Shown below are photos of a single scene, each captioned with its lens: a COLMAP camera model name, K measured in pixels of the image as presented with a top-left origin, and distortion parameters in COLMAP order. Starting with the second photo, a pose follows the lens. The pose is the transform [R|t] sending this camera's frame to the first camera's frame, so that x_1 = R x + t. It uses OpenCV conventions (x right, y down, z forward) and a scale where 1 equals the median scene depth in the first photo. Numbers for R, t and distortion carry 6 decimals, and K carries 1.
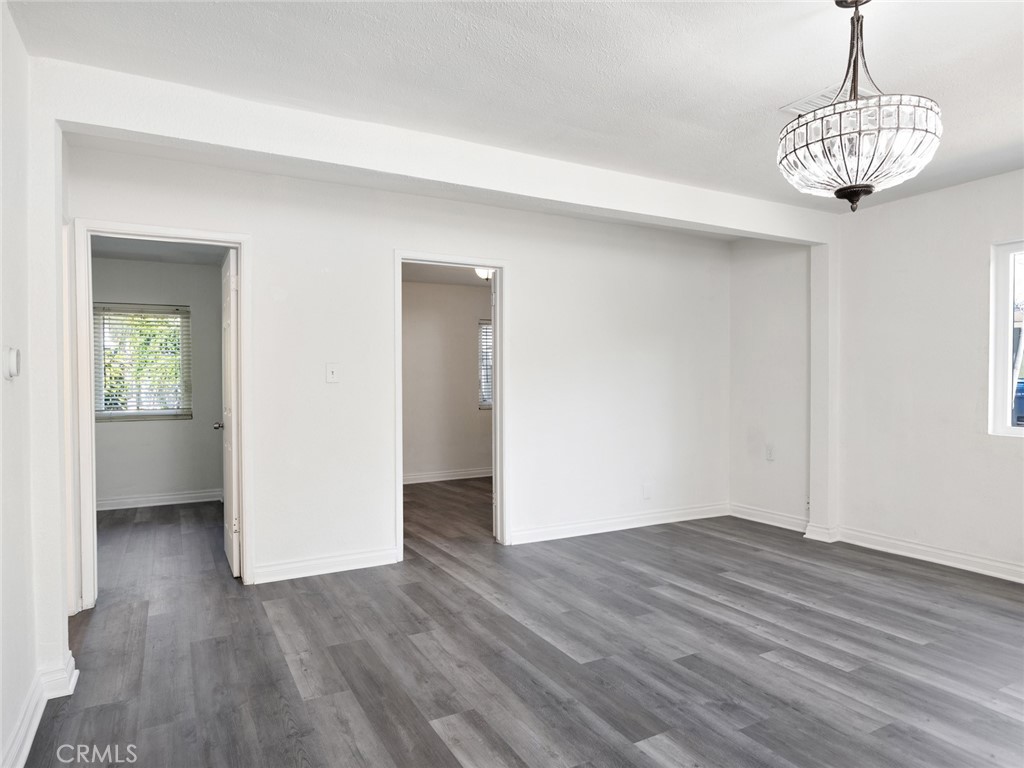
lens RADIAL K [[620.5, 0, 511.0], [0, 620.5, 393.8], [0, 0, 1]] dist [-0.006806, 0.001437]
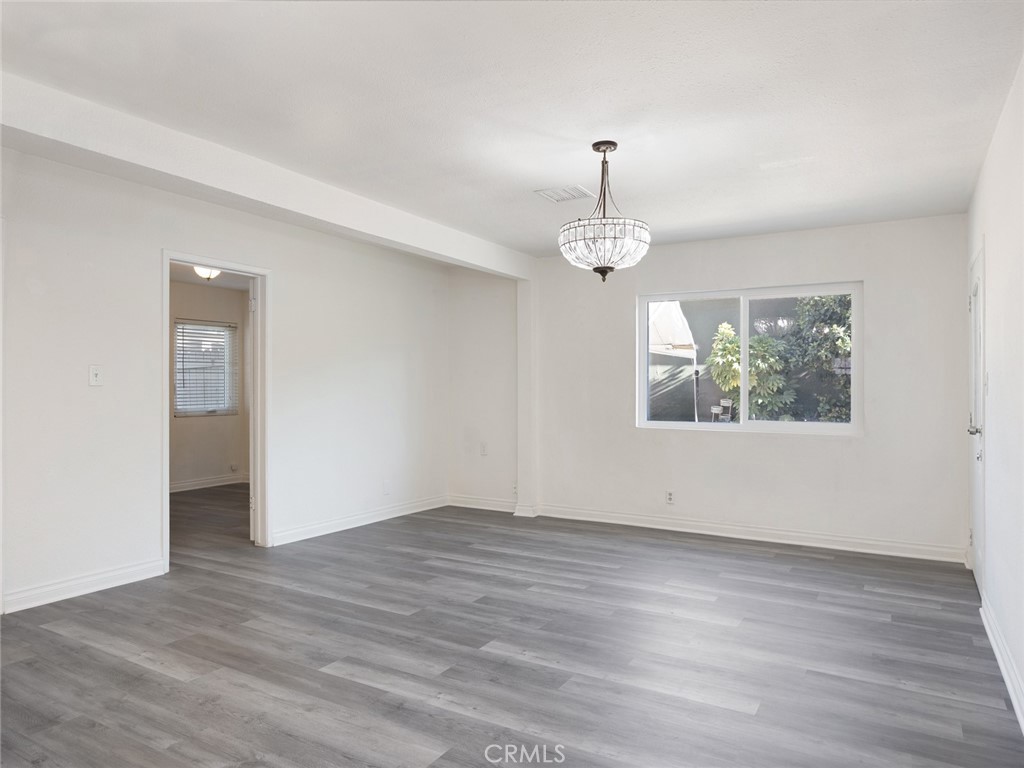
lens RADIAL K [[653.8, 0, 512.2], [0, 653.8, 381.8], [0, 0, 1]] dist [-0.005884, 0.000434]
pose [[0.859991, 0.014476, 0.510104, -0.331706], [0.001229, 0.999536, -0.030437, 0.008333], [-0.510308, 0.026802, 0.859574, -0.209126]]
